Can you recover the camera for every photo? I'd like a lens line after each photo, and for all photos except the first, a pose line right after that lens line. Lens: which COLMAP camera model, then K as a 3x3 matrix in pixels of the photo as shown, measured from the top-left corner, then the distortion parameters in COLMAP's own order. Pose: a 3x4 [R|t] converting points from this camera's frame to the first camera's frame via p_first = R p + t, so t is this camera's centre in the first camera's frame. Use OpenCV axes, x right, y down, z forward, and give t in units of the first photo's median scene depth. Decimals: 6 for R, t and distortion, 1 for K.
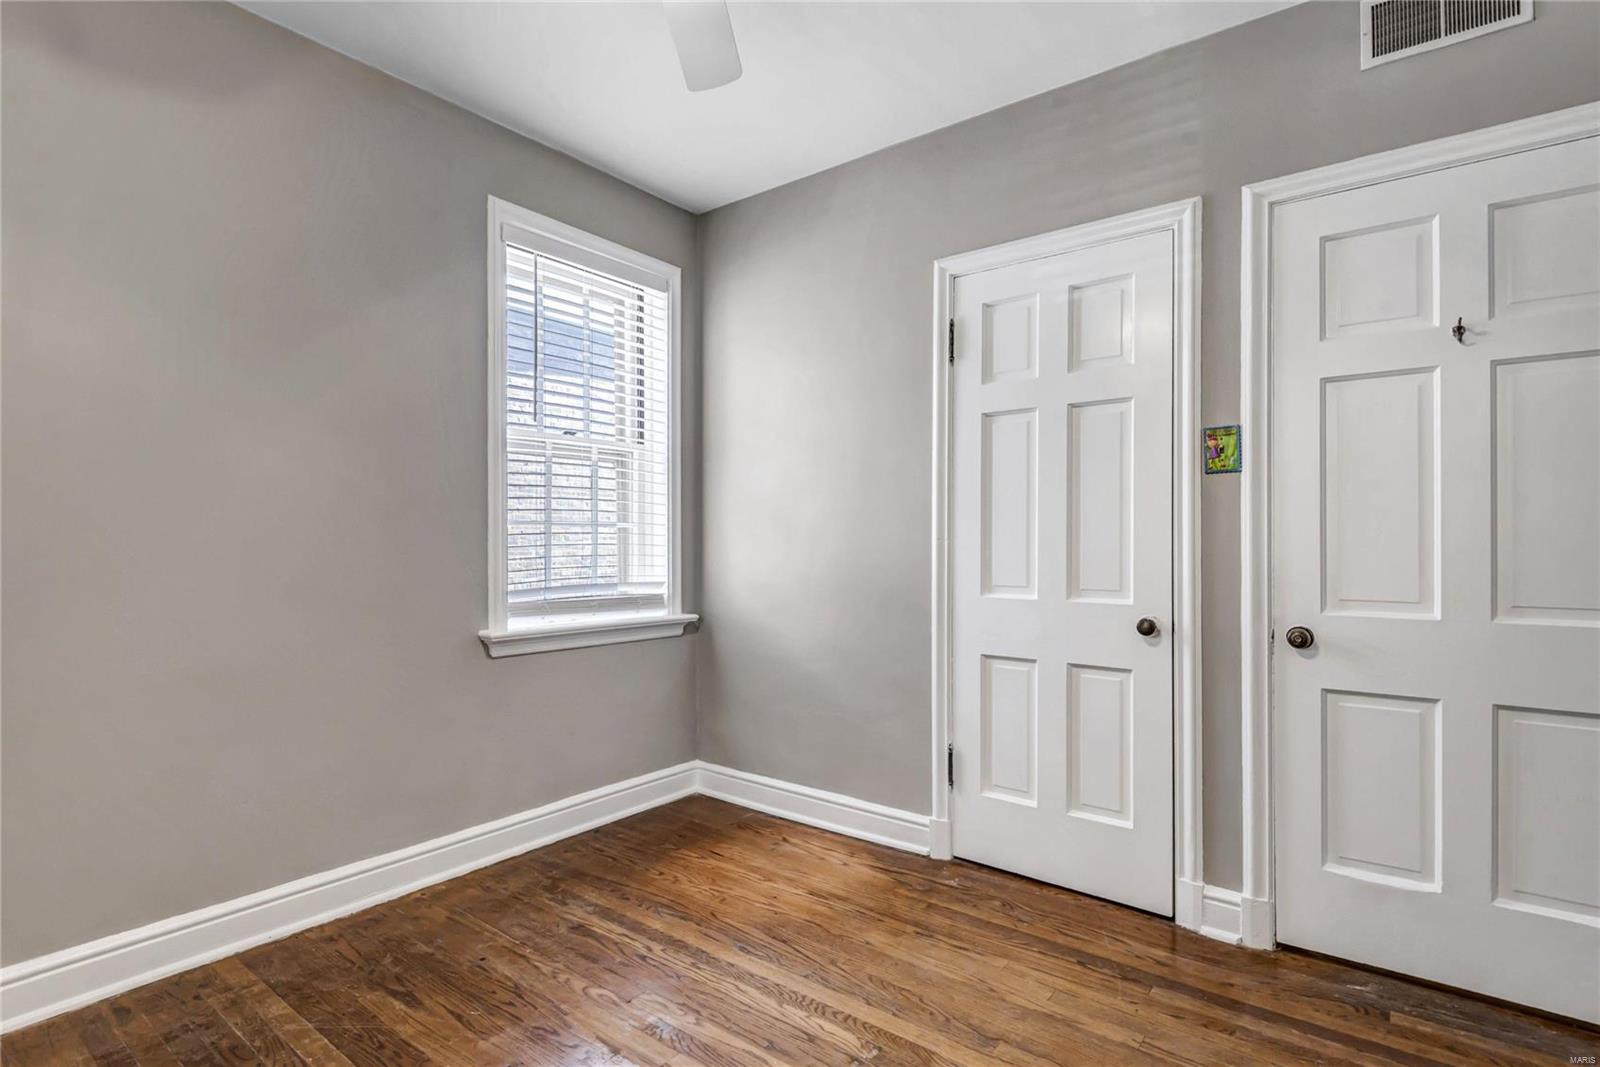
lens RADIAL K [[775.4, 0, 795.9], [0, 775.4, 532.9], [0, 0, 1]] dist [-0.014897, -0.001591]
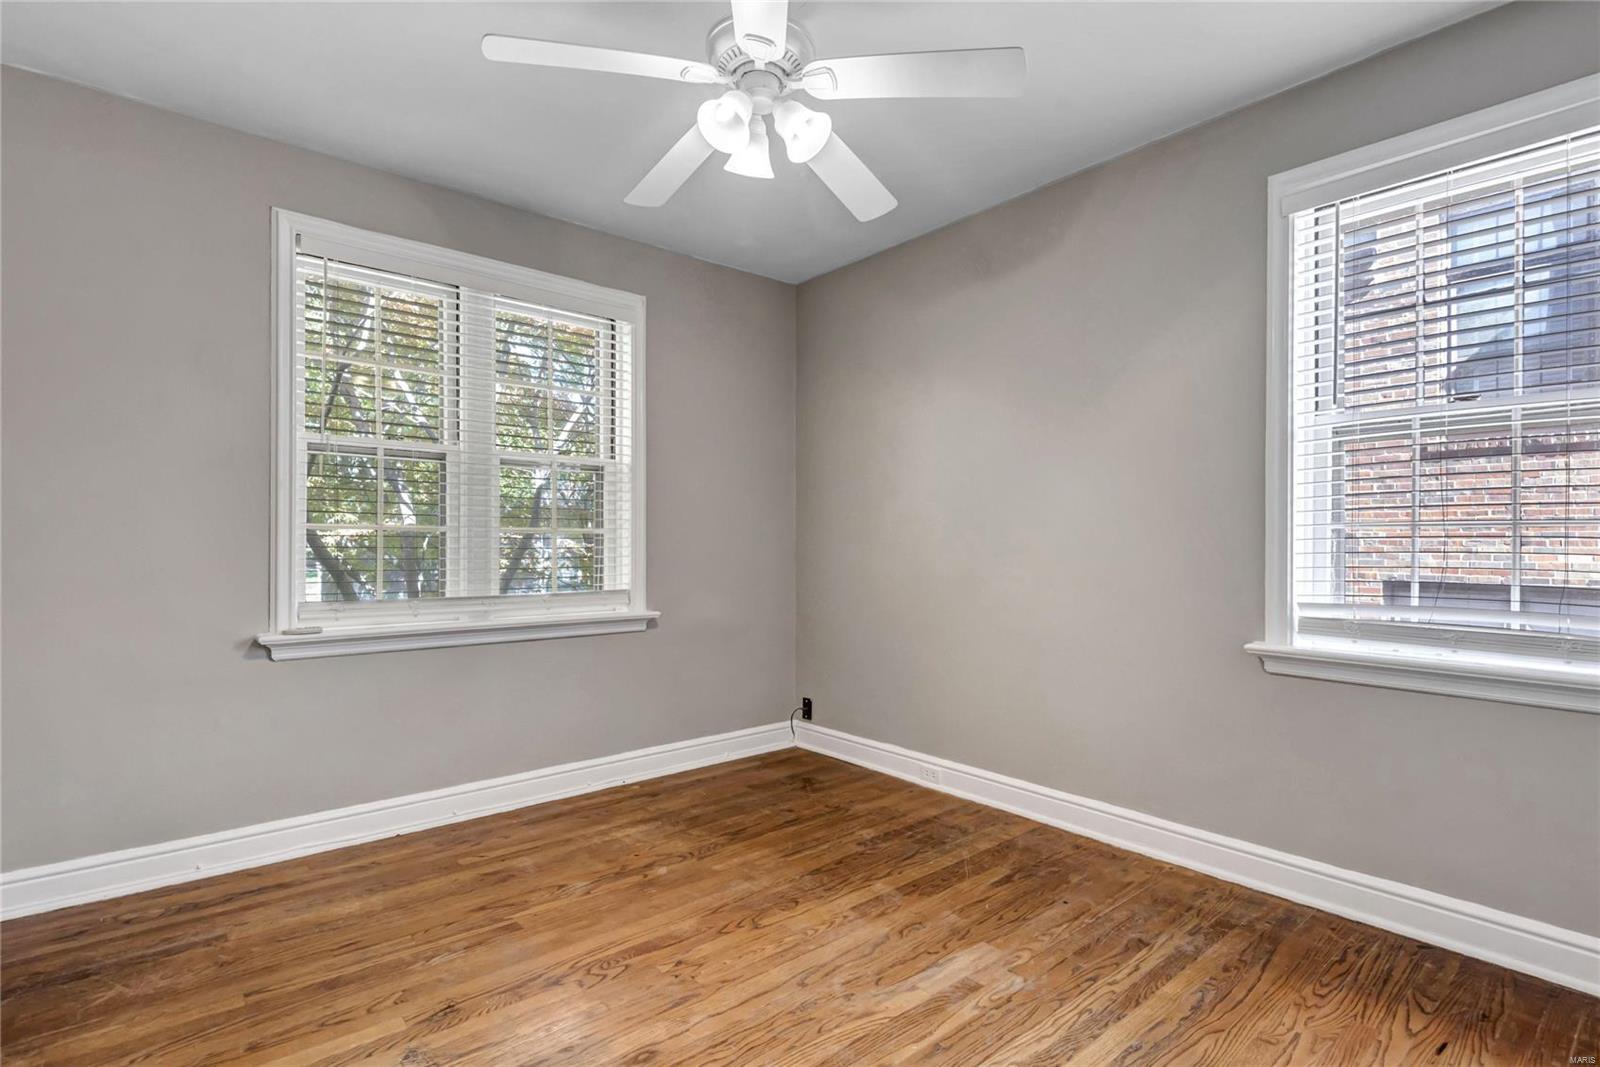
lens RADIAL K [[734.0, 0, 796.0], [0, 734.0, 541.2], [0, 0, 1]] dist [-0.017088, -0.002290]
pose [[-0.186548, -0.000693, -0.982446, 0.700474], [0.005797, 0.999982, -0.001806, 0.002933], [0.982429, -0.006032, -0.186540, 0.742999]]
